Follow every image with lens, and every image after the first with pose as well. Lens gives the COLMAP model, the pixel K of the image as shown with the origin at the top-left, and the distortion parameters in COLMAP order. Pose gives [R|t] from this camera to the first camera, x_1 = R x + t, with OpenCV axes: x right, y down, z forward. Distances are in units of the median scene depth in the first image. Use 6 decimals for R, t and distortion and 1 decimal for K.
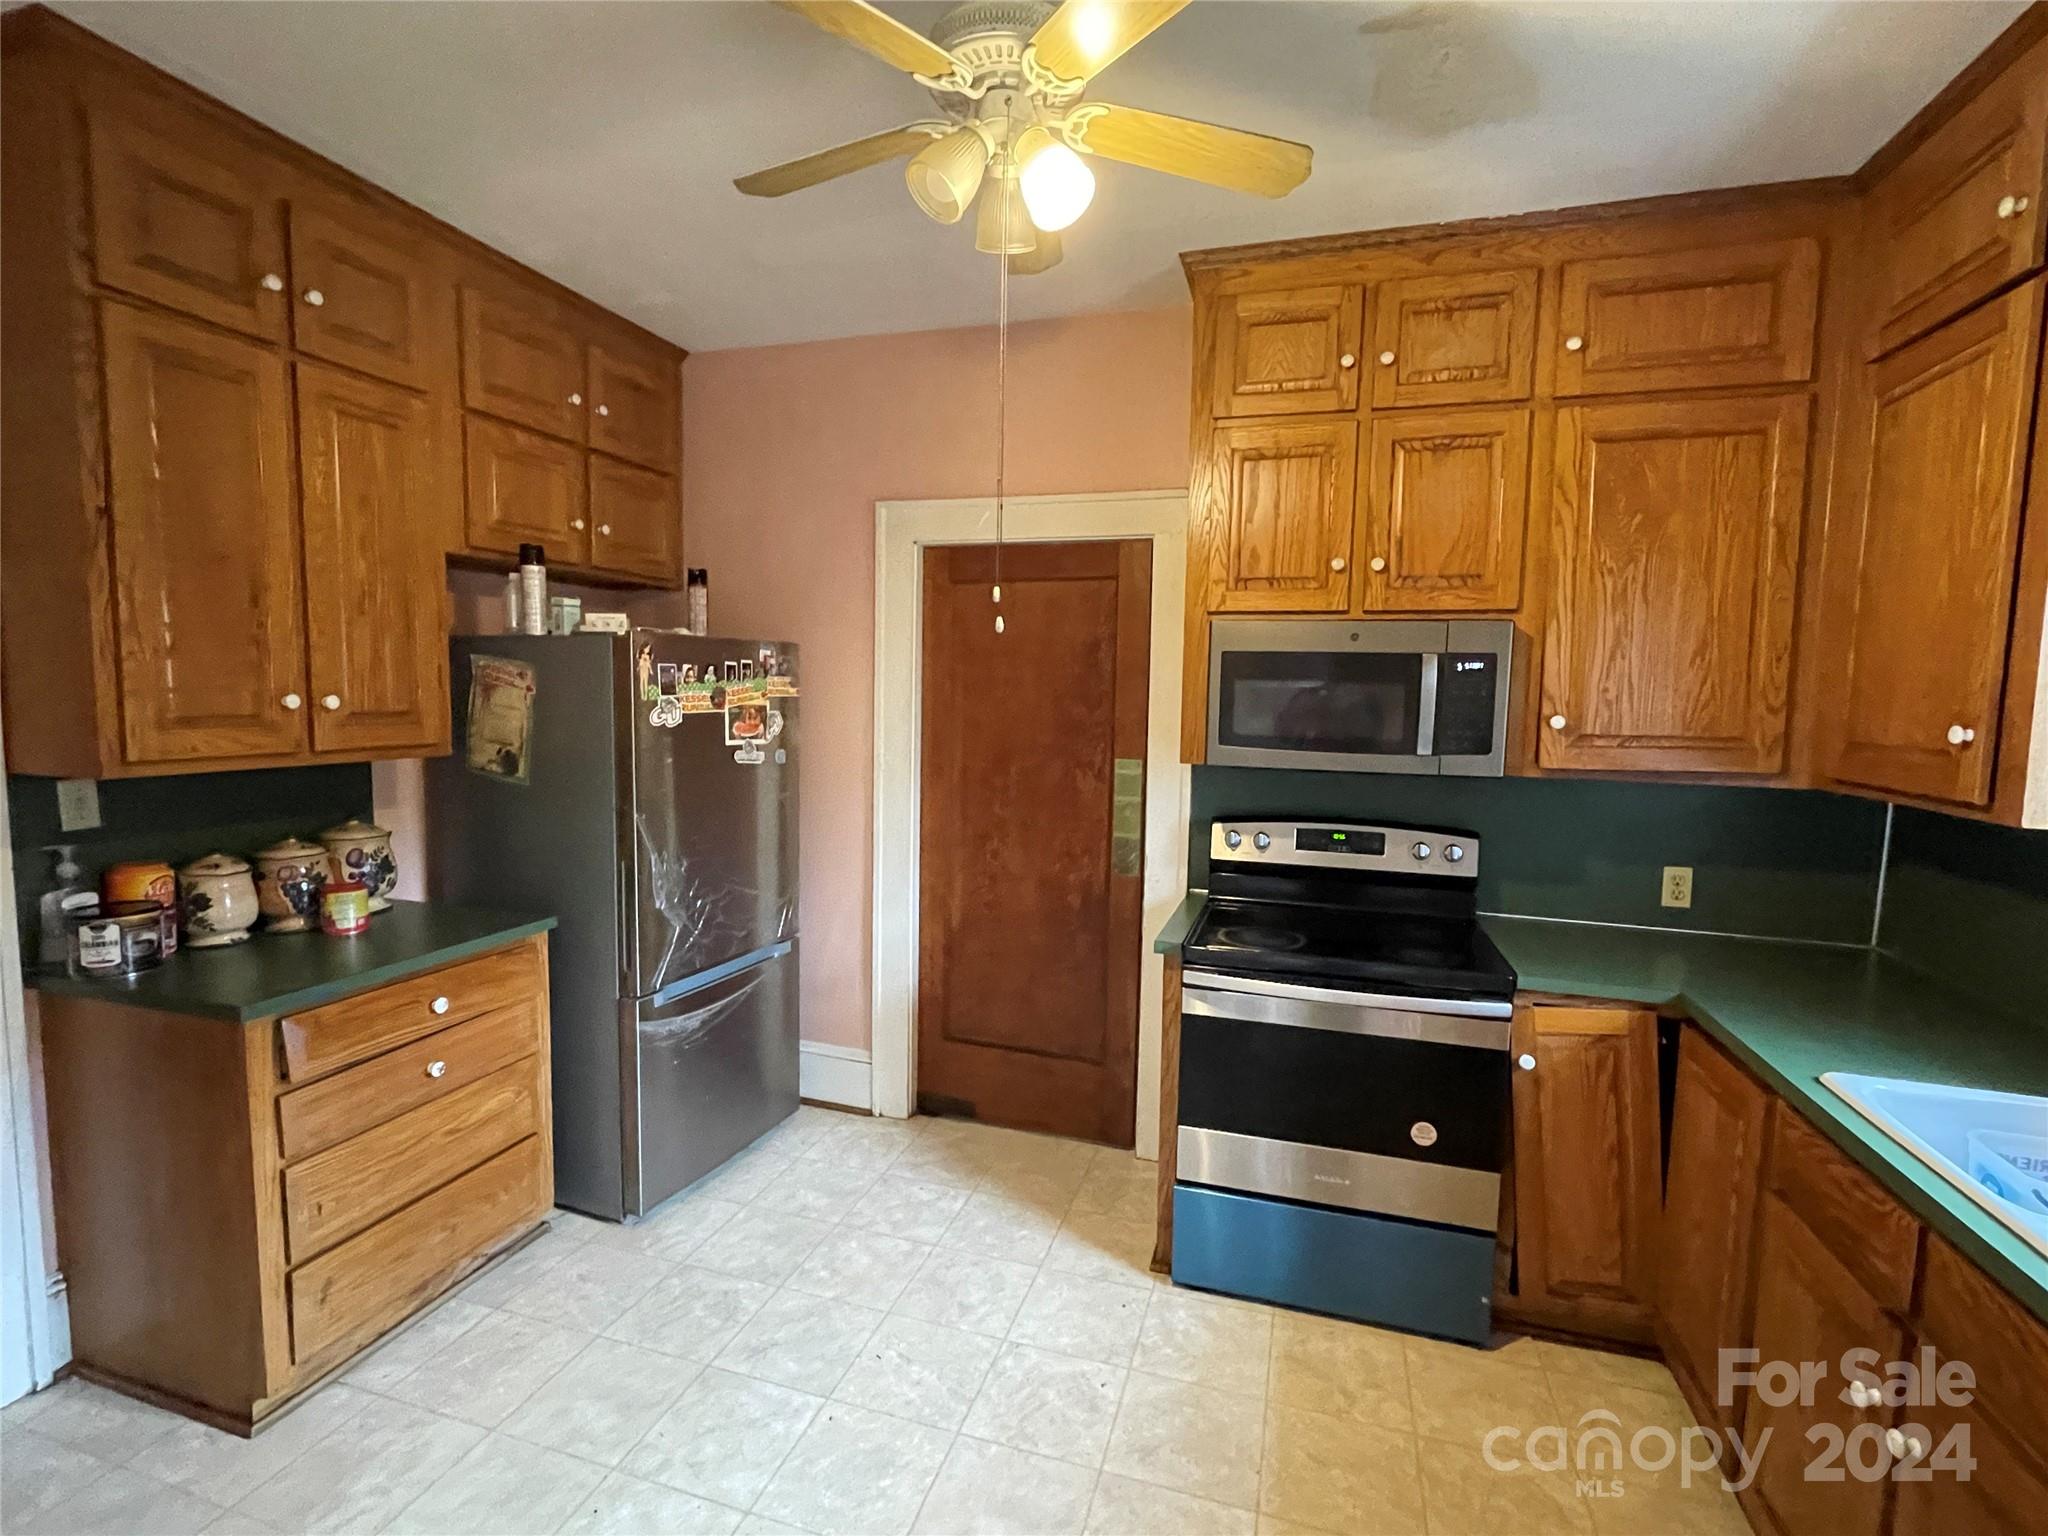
lens RADIAL K [[960.7, 0, 1024.0], [0, 960.7, 768.0], [0, 0, 1]] dist [0.000622, 0.000100]
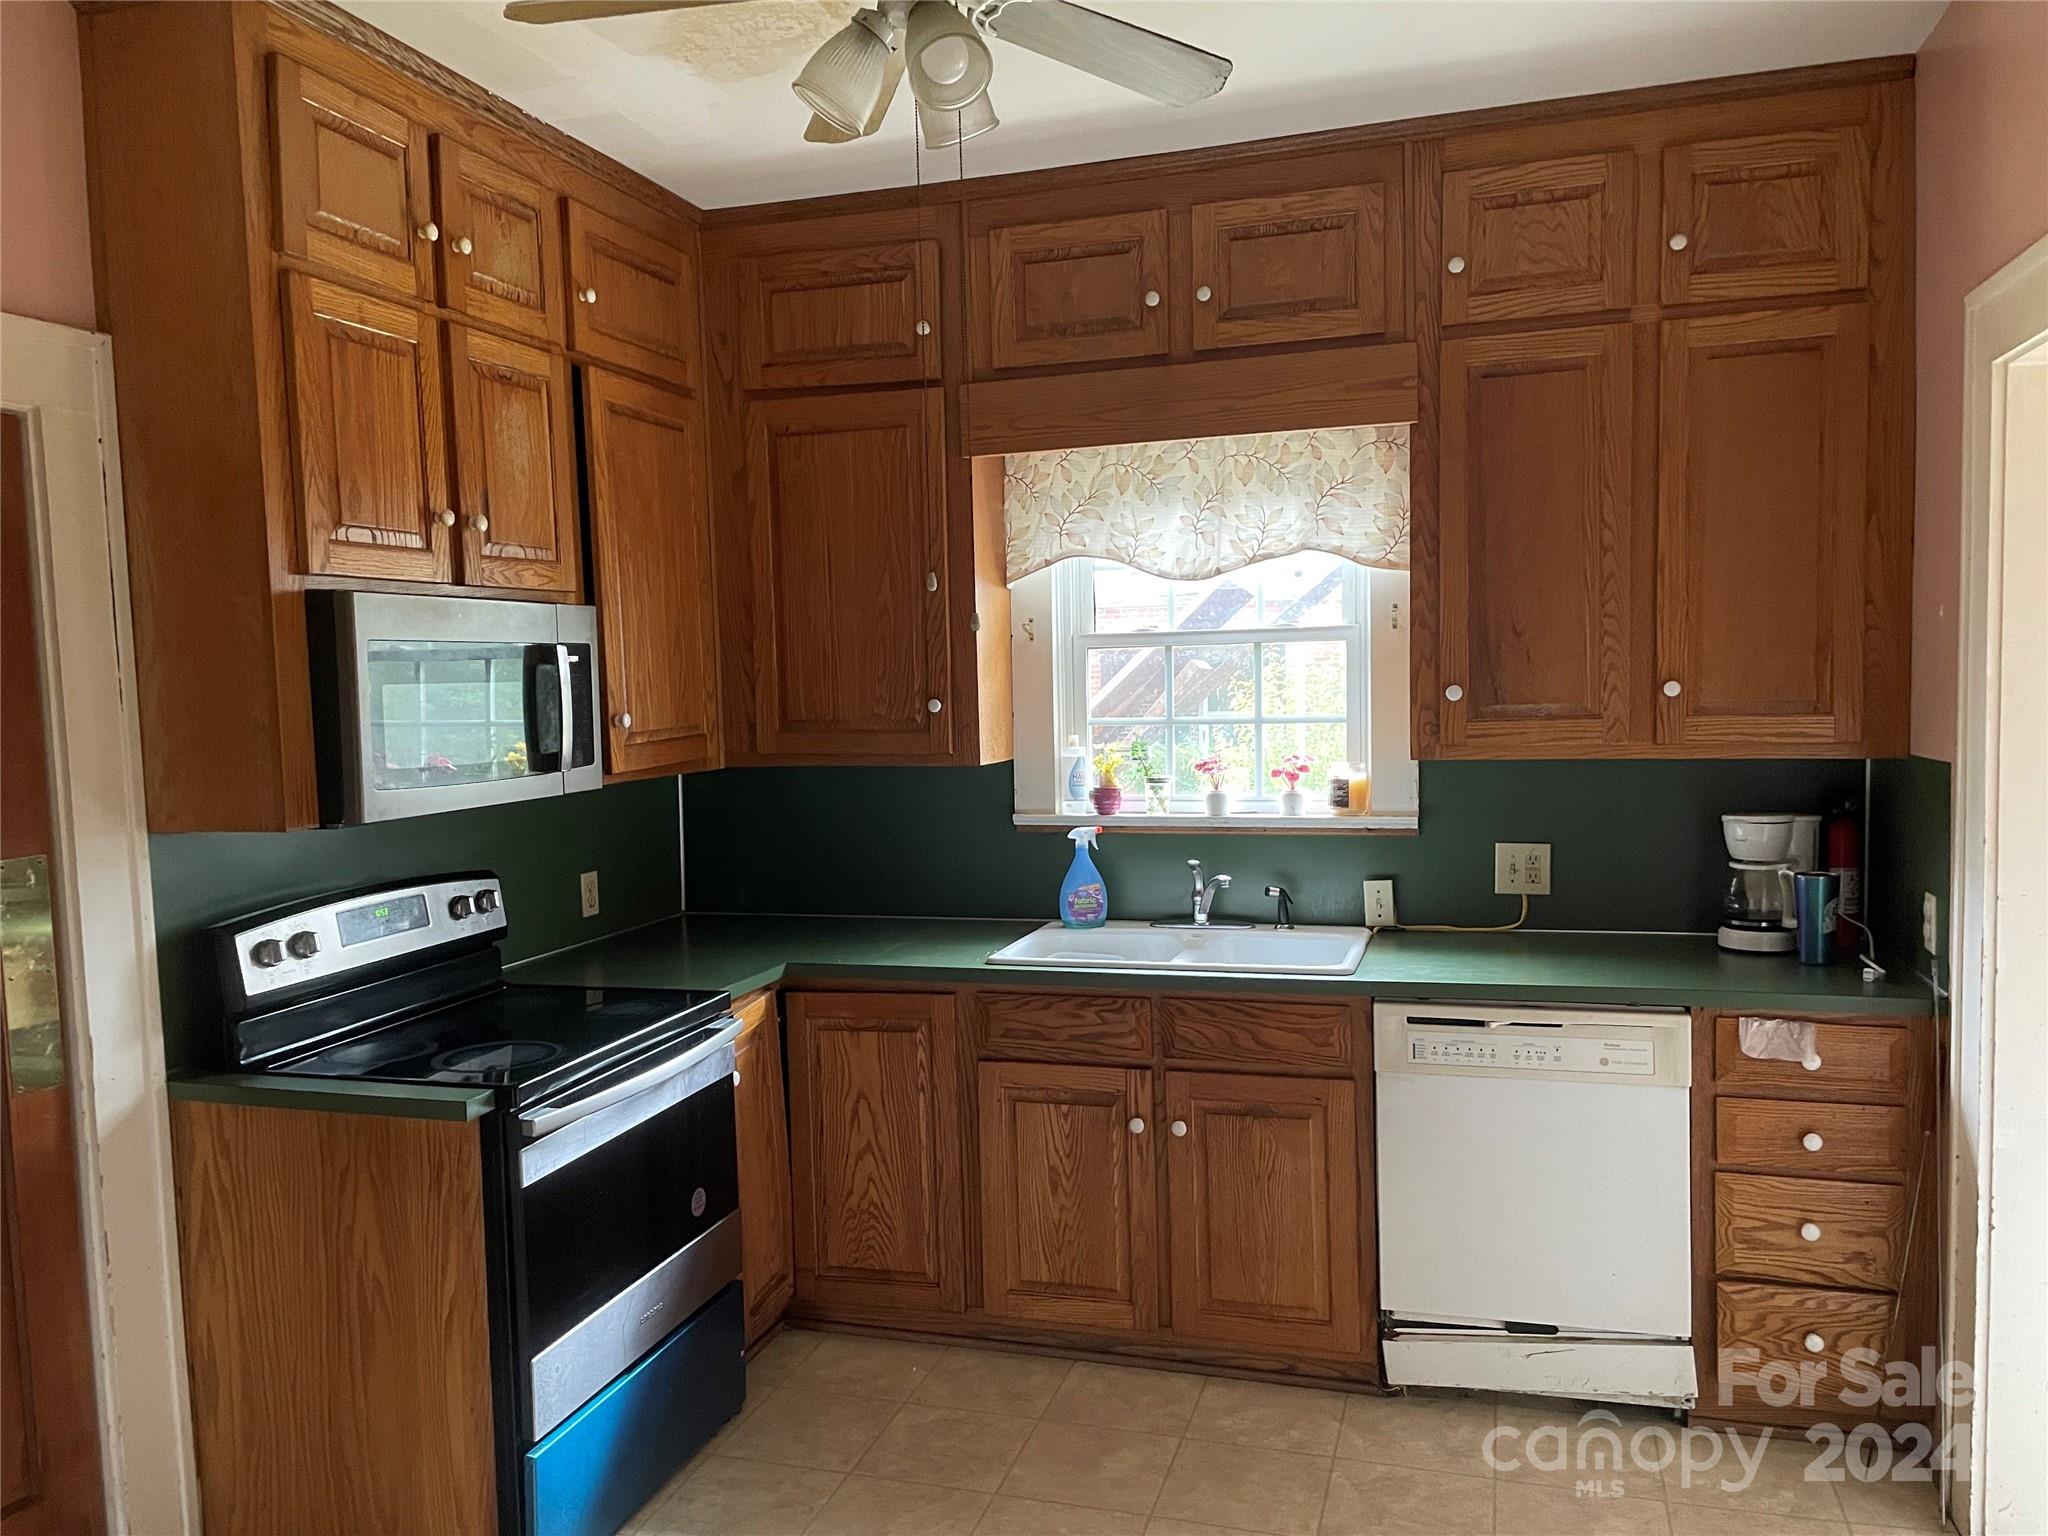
lens RADIAL K [[1524.7, 0, 1020.2], [0, 1524.7, 772.4], [0, 0, 1]] dist [0.062018, -0.001296]
pose [[0.004189, -0.092678, 0.995687, -0.863869], [0.104475, 0.990288, 0.091736, -0.091924], [-0.994519, 0.103640, 0.013831, 0.612483]]
